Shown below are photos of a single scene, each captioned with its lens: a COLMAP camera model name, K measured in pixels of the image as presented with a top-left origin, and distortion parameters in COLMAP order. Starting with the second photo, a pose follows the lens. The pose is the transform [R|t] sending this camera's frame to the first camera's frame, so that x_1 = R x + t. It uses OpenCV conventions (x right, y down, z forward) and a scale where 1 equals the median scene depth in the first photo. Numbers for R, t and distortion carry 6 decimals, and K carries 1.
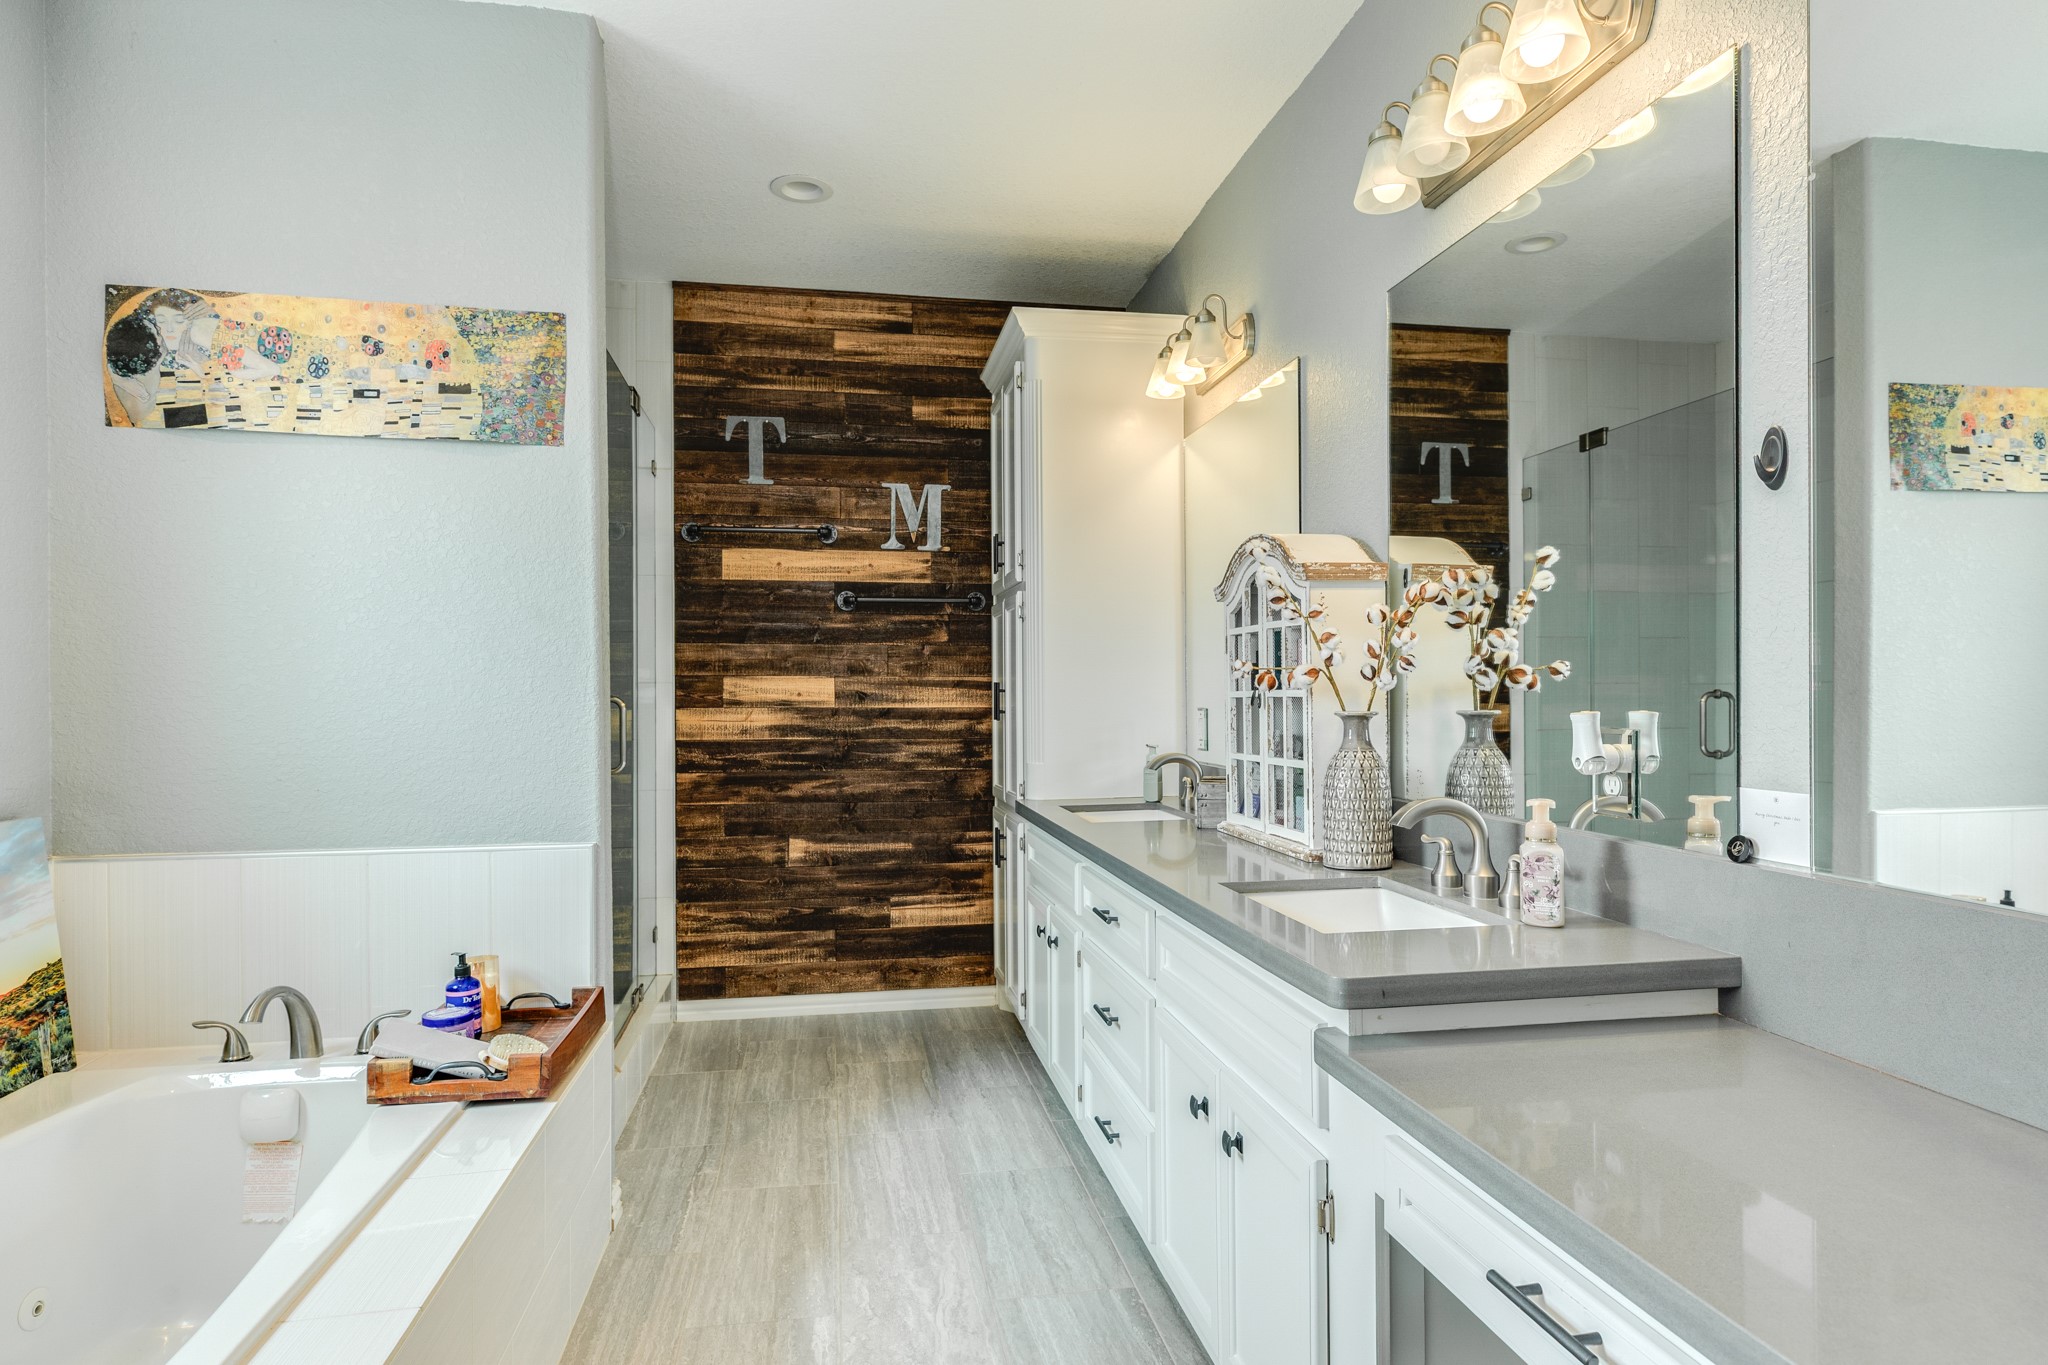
lens RADIAL K [[1042.4, 0, 1021.3], [0, 1042.4, 688.4], [0, 0, 1]] dist [-0.003393, 0.000983]
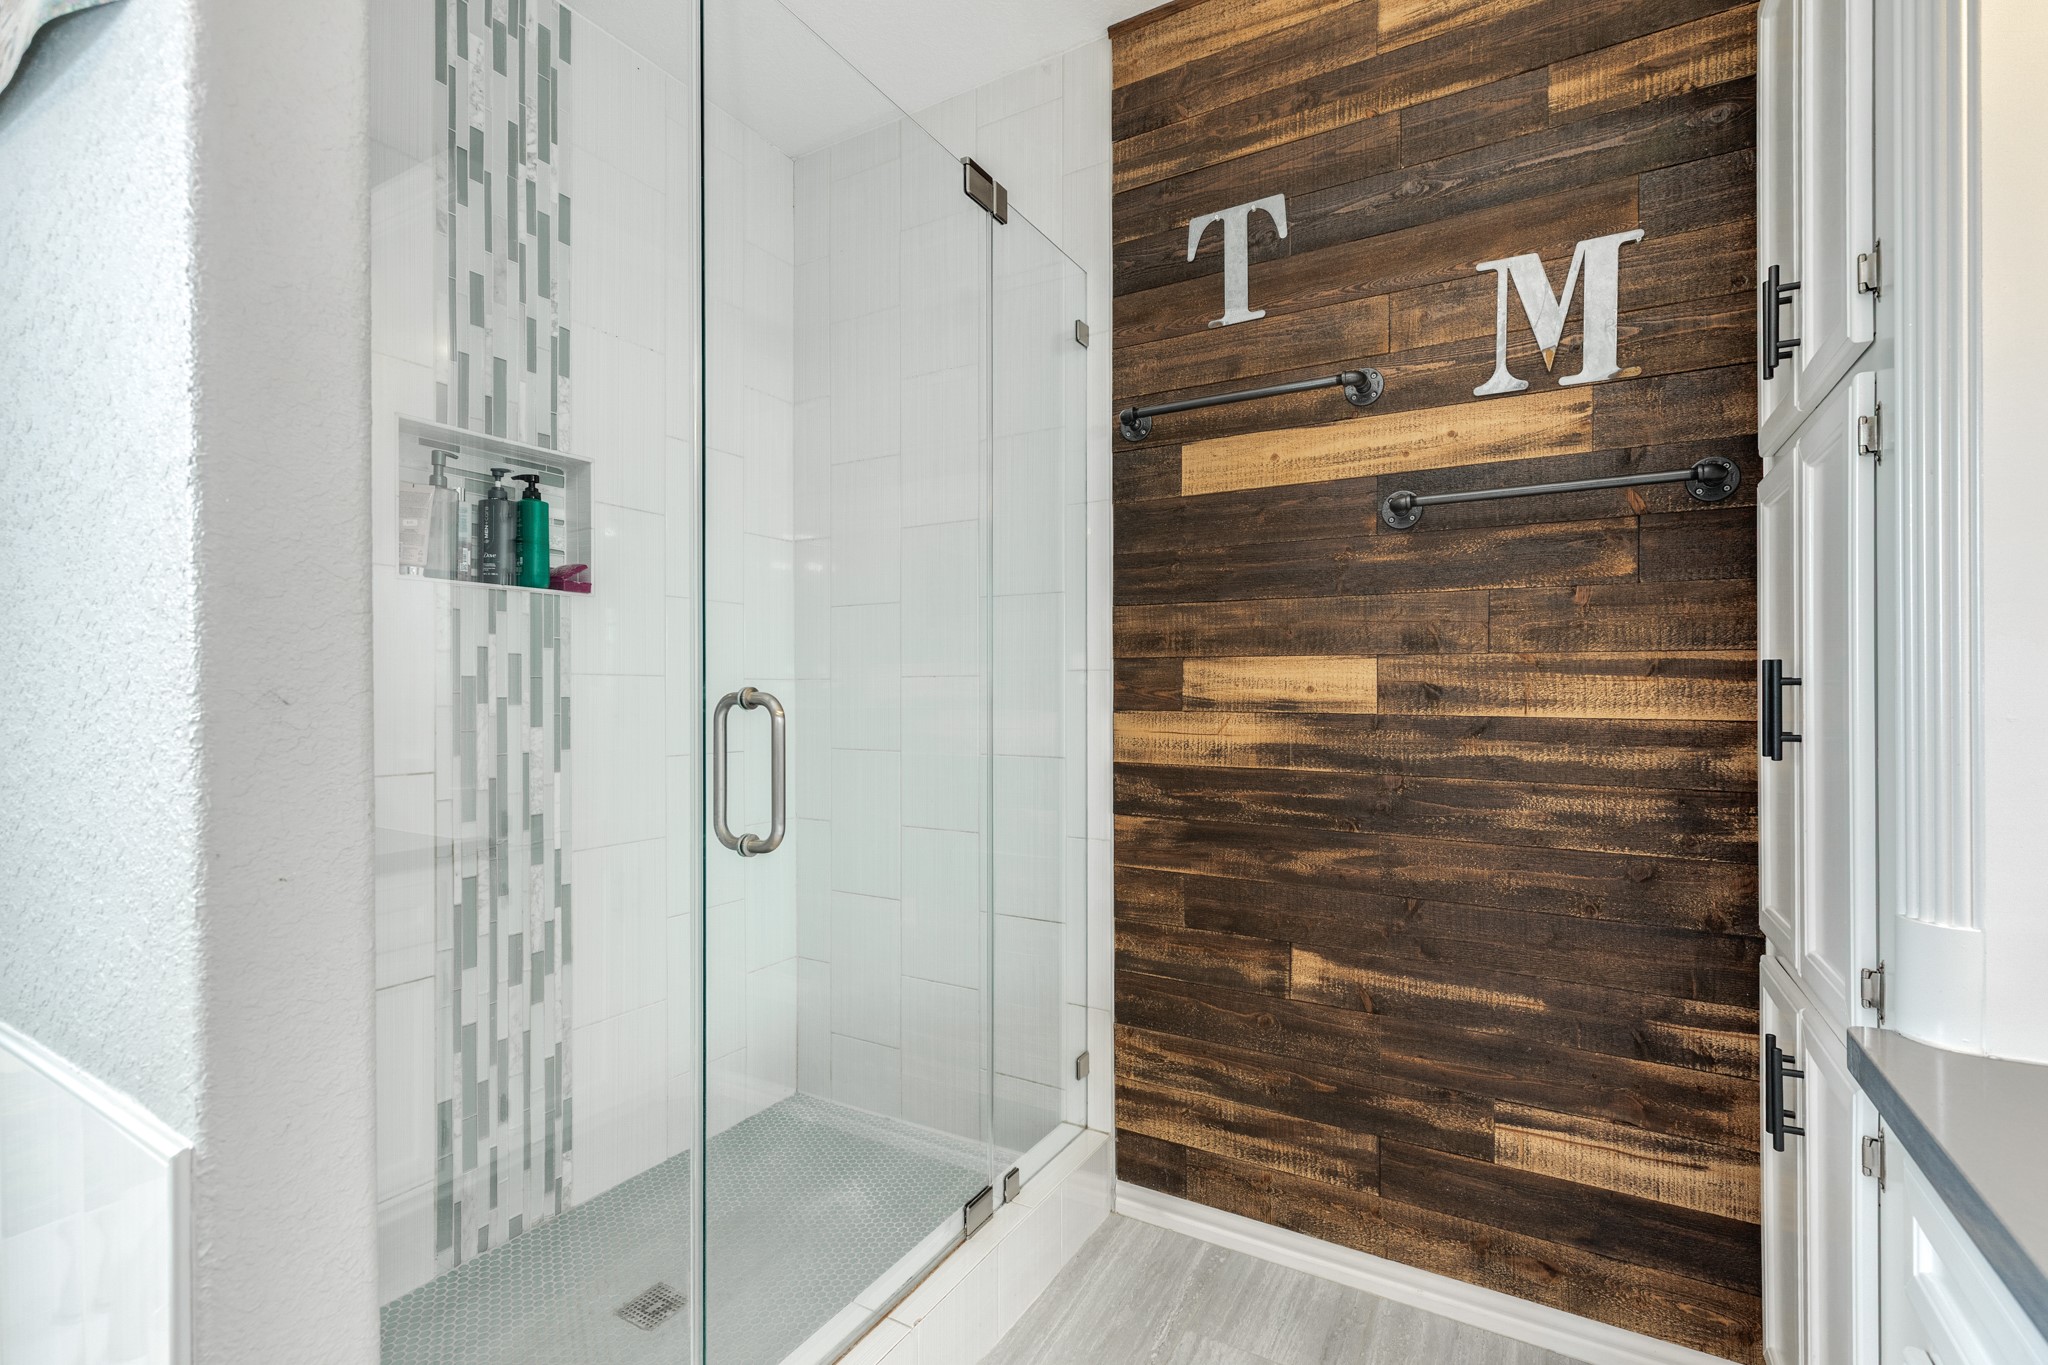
lens RADIAL K [[914.2, 0, 1039.3], [0, 914.2, 690.2], [0, 0, 1]] dist [0.003881, -0.000188]
pose [[0.765869, 0.002561, -0.642992, -0.012521], [0.000484, 0.999989, 0.004560, 0.004024], [0.642996, -0.003804, 0.765860, 0.537198]]
